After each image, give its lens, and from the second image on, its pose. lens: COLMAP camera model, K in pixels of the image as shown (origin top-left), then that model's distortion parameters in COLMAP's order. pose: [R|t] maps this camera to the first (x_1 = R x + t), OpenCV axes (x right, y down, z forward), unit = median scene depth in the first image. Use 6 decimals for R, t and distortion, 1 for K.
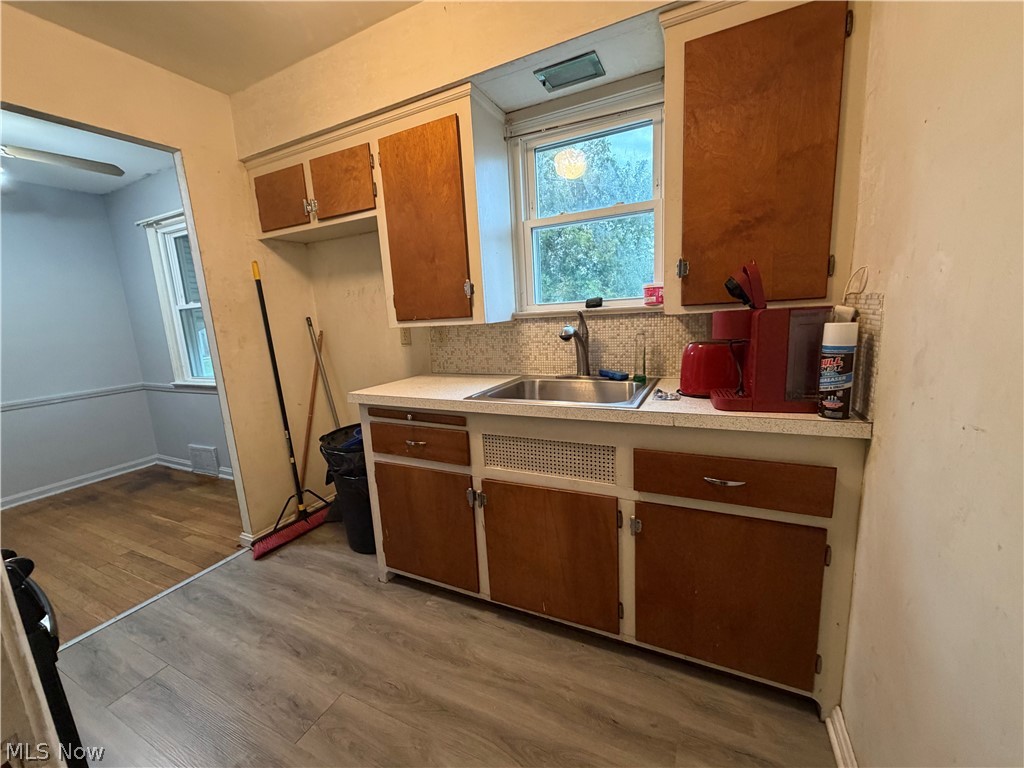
lens RADIAL K [[409.6, 0, 513.5], [0, 409.6, 384.2], [0, 0, 1]] dist [0.001879, -0.000597]
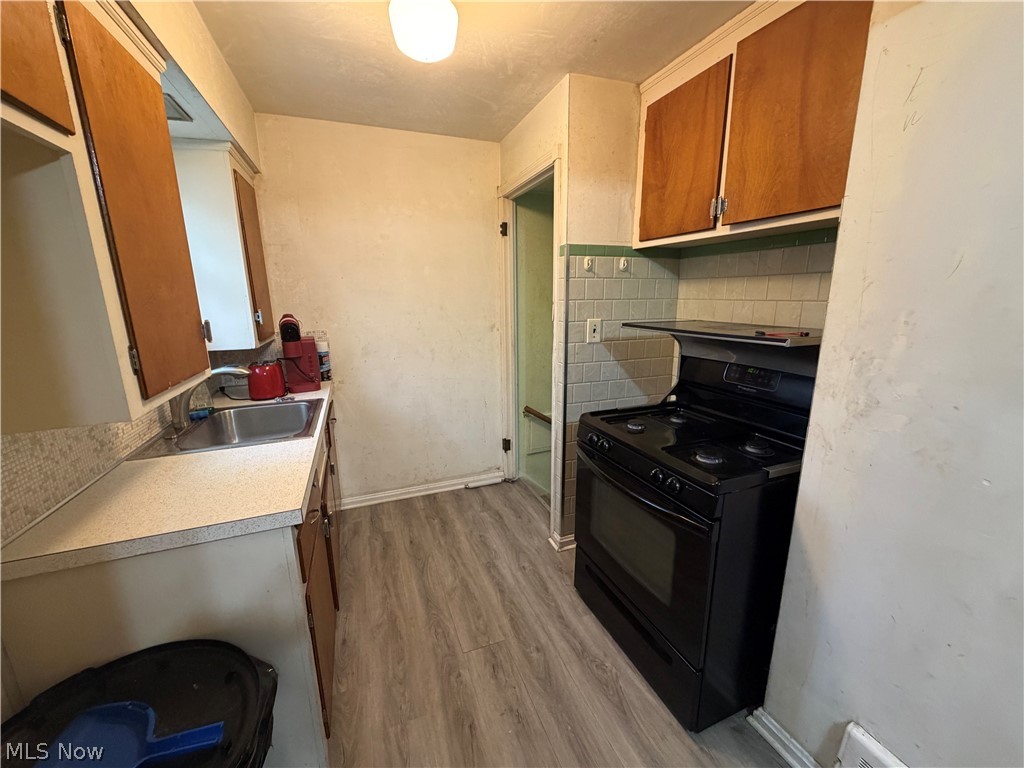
lens RADIAL K [[409.6, 0, 513.0], [0, 409.6, 385.0], [0, 0, 1]] dist [0.001879, -0.000597]
pose [[-0.728879, -0.085523, 0.679280, -0.987775], [0.174515, 0.936186, 0.305124, -0.259784], [-0.662027, 0.340943, -0.667441, 1.114045]]
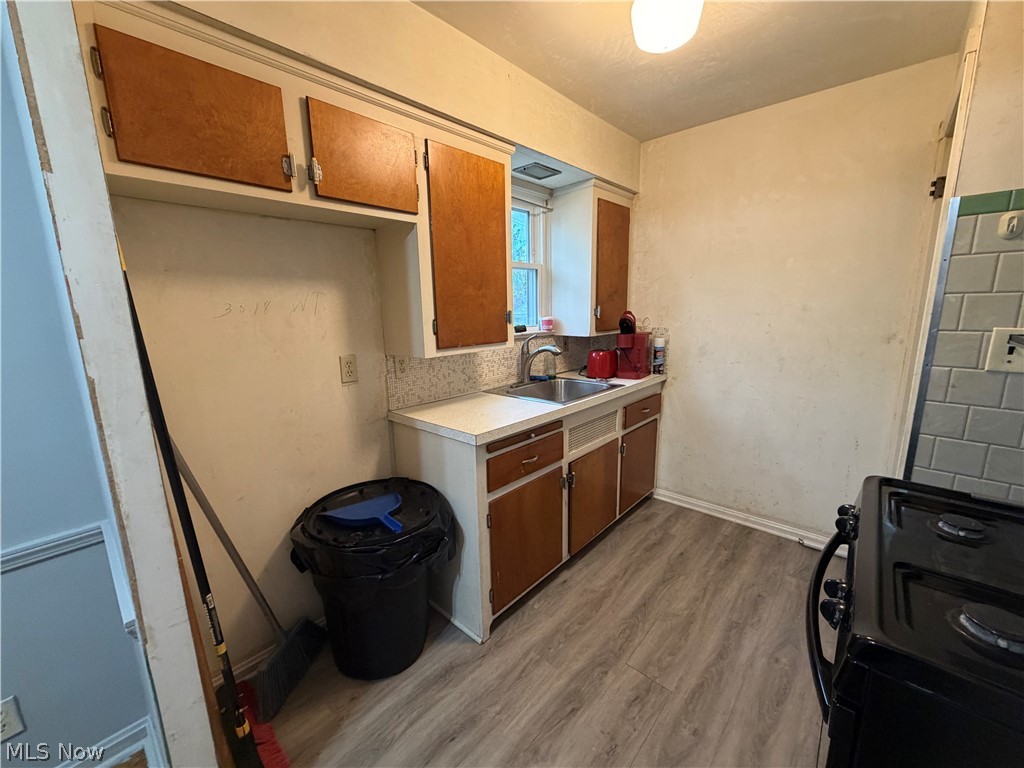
lens RADIAL K [[409.6, 0, 510.9], [0, 409.6, 384.5], [0, 0, 1]] dist [0.001879, -0.000597]
pose [[0.279312, -0.129766, 0.951391, -1.165316], [0.173160, 0.981388, 0.083021, -0.136835], [-0.944458, 0.141554, 0.296584, 0.658328]]
